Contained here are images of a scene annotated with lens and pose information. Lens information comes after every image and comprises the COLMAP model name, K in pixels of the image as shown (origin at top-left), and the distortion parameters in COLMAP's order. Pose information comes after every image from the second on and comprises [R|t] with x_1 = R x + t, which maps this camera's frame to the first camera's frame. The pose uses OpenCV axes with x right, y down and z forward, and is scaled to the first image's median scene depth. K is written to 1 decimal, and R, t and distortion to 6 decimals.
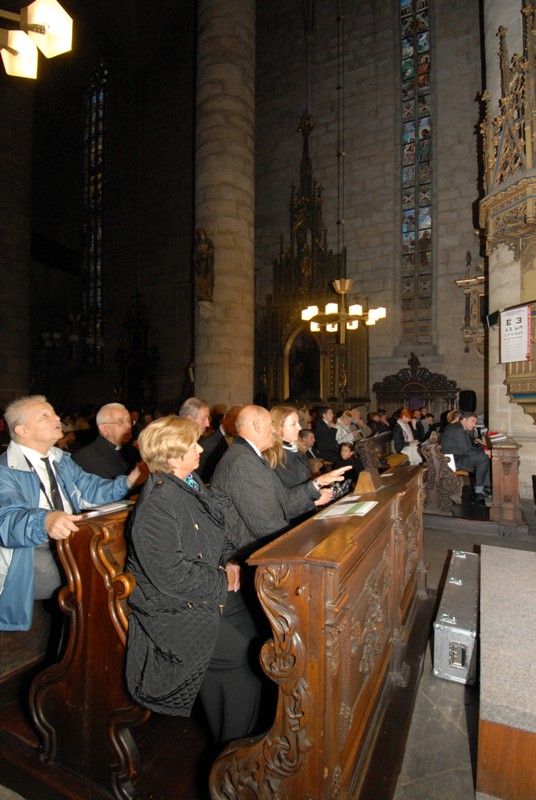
lens RADIAL K [[413.5, 0, 265.3], [0, 413.5, 402.5], [0, 0, 1]] dist [0.048652, -0.054768]
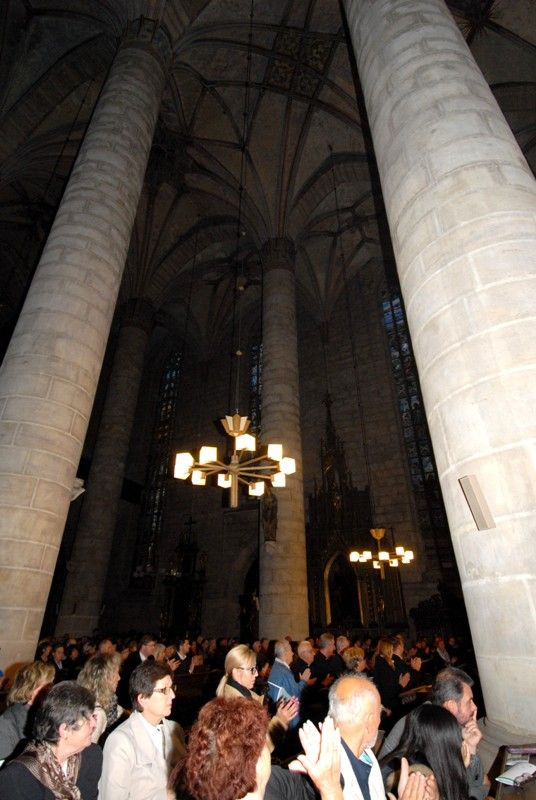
lens RADIAL K [[413.5, 0, 265.3], [0, 413.5, 402.5], [0, 0, 1]] dist [0.048652, -0.054768]
pose [[0.999352, -0.019067, -0.030520, -0.078169], [0.002570, 0.883747, -0.467957, -0.011825], [0.035895, 0.467576, 0.883224, -0.251750]]
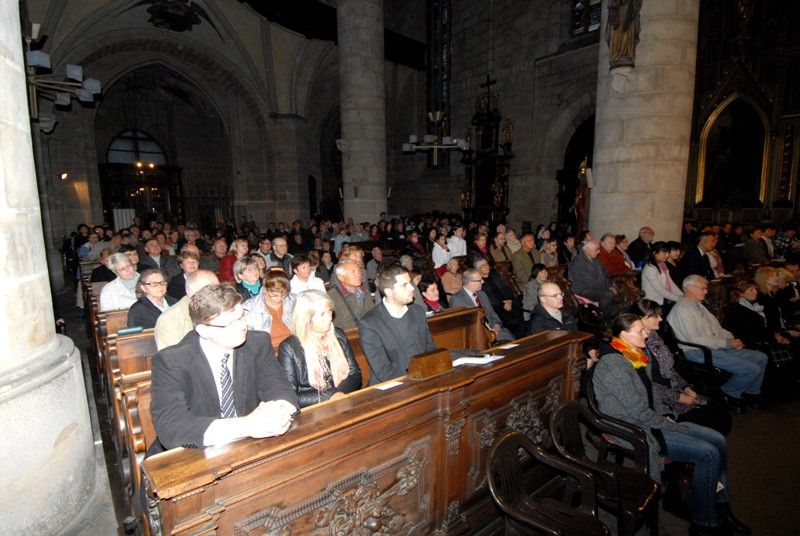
lens RADIAL K [[413.5, 0, 404.4], [0, 413.5, 269.7], [0, 0, 1]] dist [0.048652, -0.054768]
pose [[0.905982, 0.049553, -0.420405, -0.114011], [0.020424, 0.986851, 0.160334, -0.023133], [0.422823, -0.153846, 0.893058, 0.126572]]
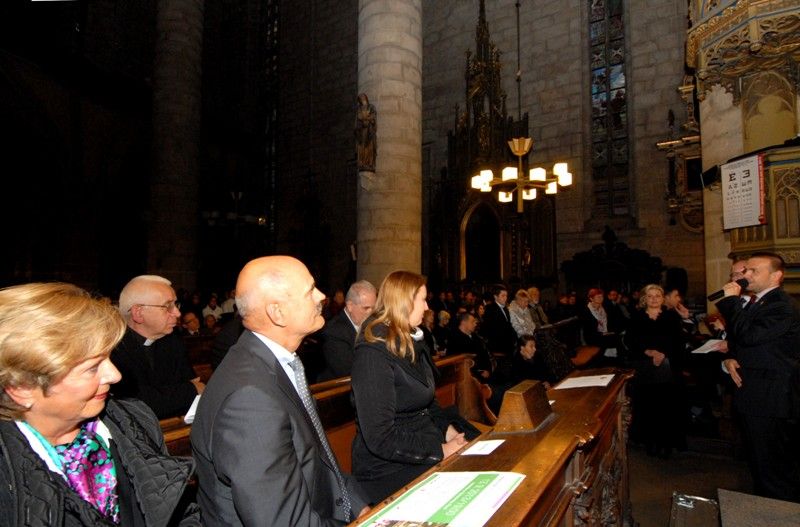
lens RADIAL K [[423.5, 0, 403.3], [0, 423.5, 267.5], [0, 0, 1]] dist [0.044117, -0.054203]
pose [[0.994148, -0.007745, -0.107752, 0.023054], [0.003136, 0.999075, -0.042879, 0.004081], [0.107984, 0.042290, 0.993253, 0.063703]]
